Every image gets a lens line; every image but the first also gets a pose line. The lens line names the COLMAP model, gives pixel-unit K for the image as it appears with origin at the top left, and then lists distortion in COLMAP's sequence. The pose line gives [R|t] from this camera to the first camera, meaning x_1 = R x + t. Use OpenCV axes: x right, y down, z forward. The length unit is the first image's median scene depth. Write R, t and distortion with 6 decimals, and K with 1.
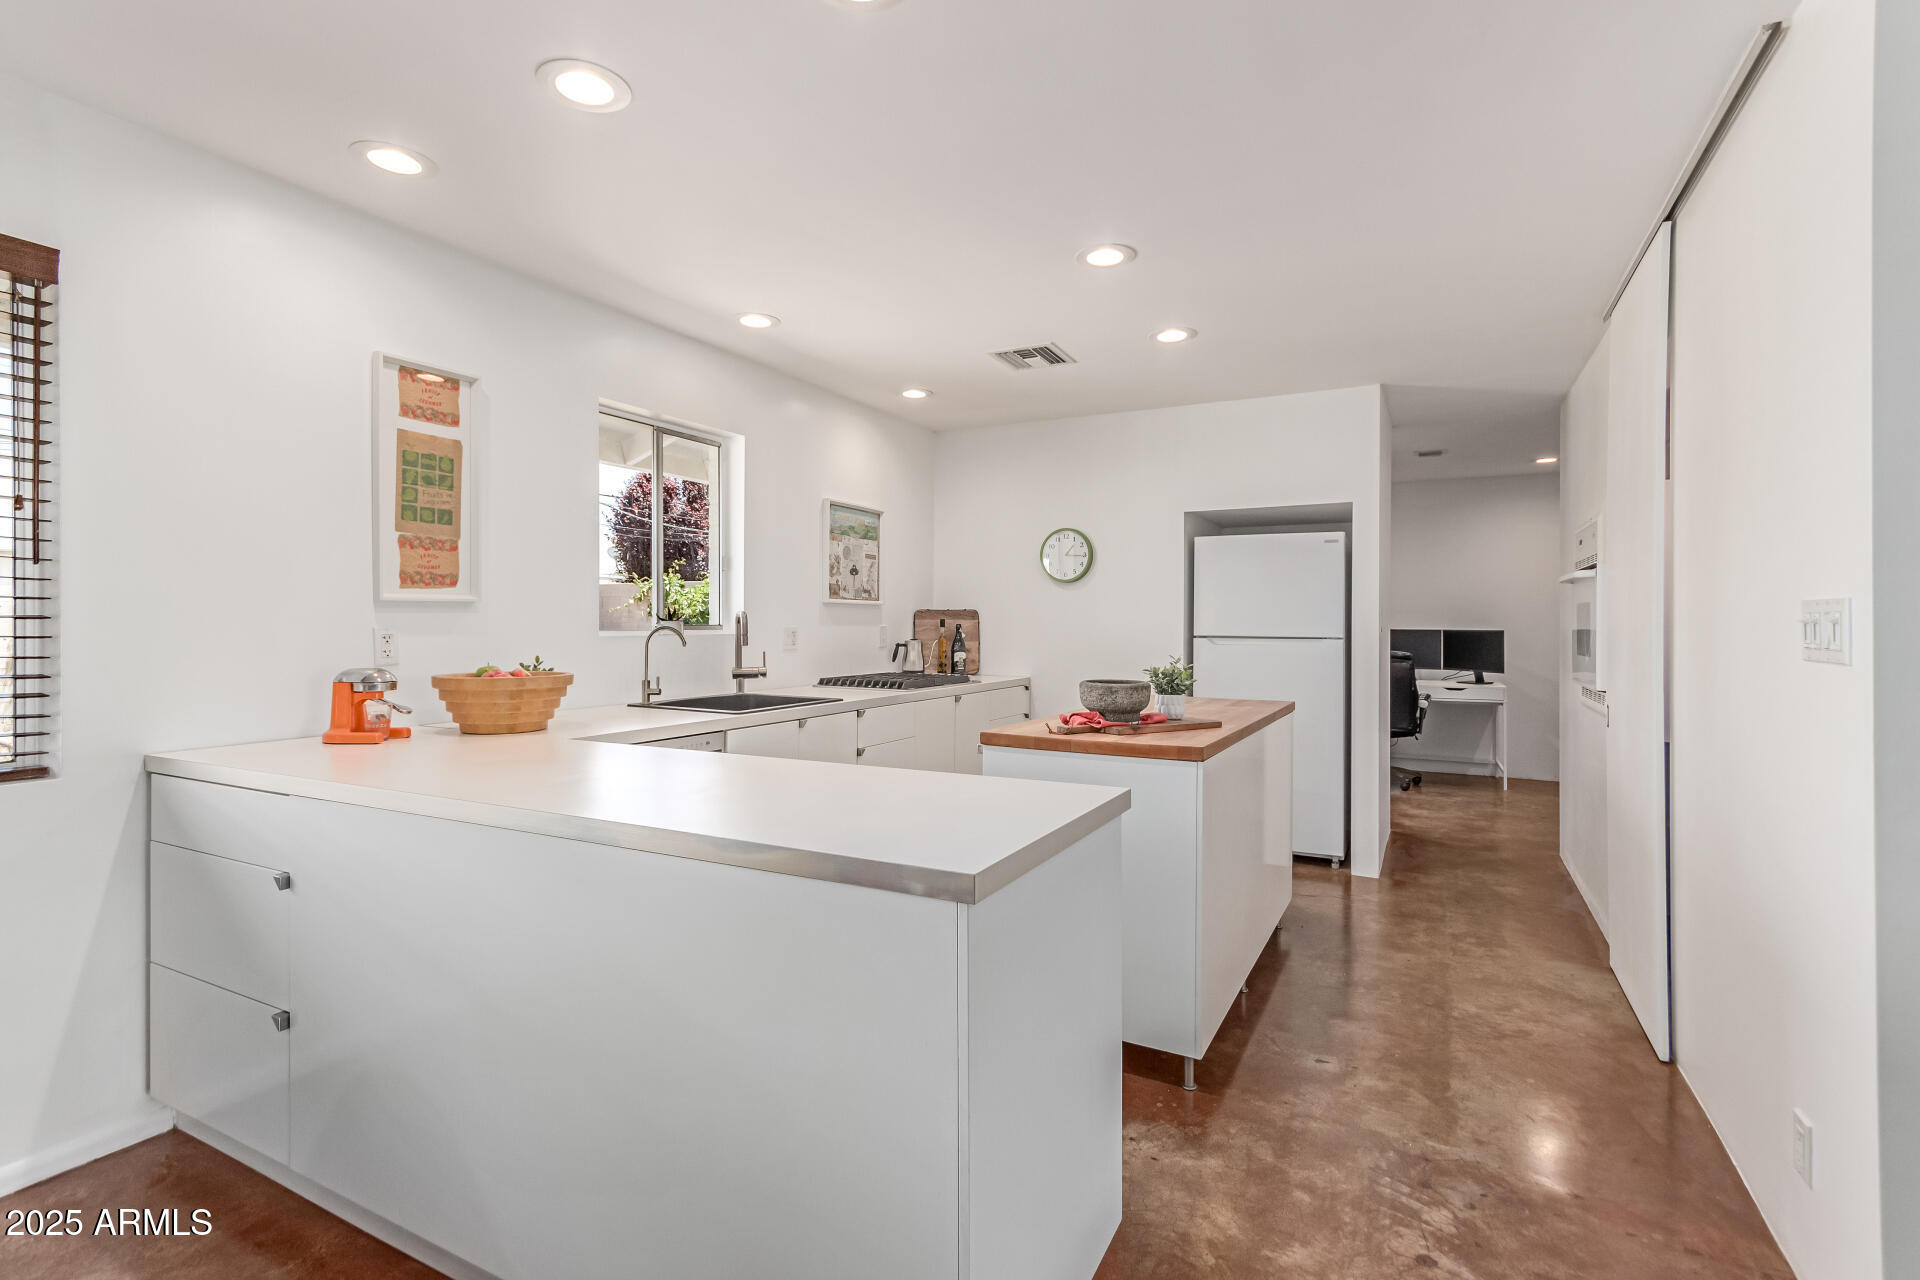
lens RADIAL K [[889.2, 0, 959.8], [0, 889.2, 625.3], [0, 0, 1]] dist [0.016166, -0.003097]
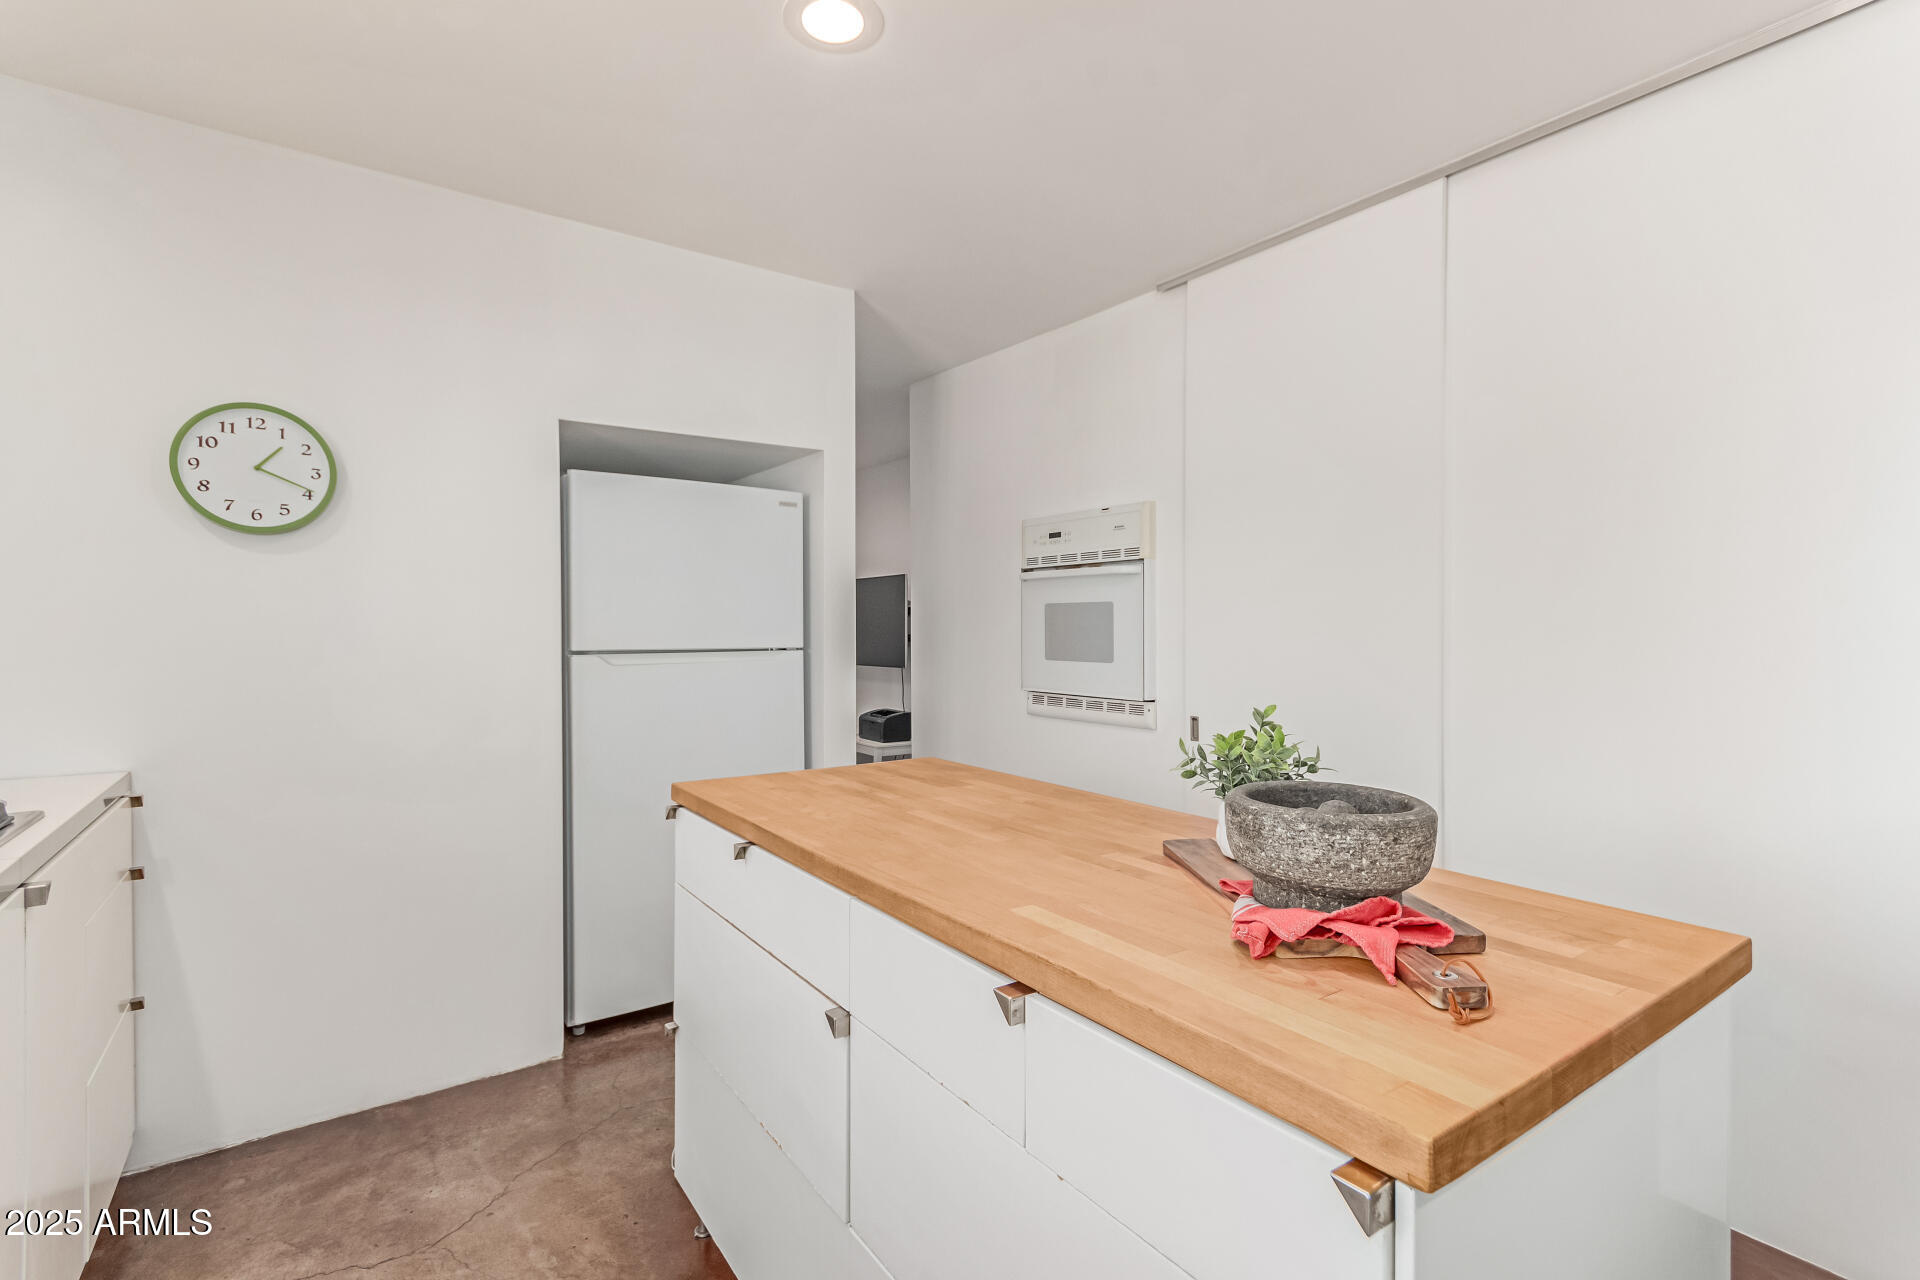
lens RADIAL K [[889.2, 0, 959.9], [0, 889.2, 651.0], [0, 0, 1]] dist [0.016166, -0.003097]
pose [[0.449224, -0.032422, 0.892831, -0.129475], [0.006384, 0.999432, 0.033081, -0.005574], [-0.893397, -0.009161, 0.449175, 0.599935]]
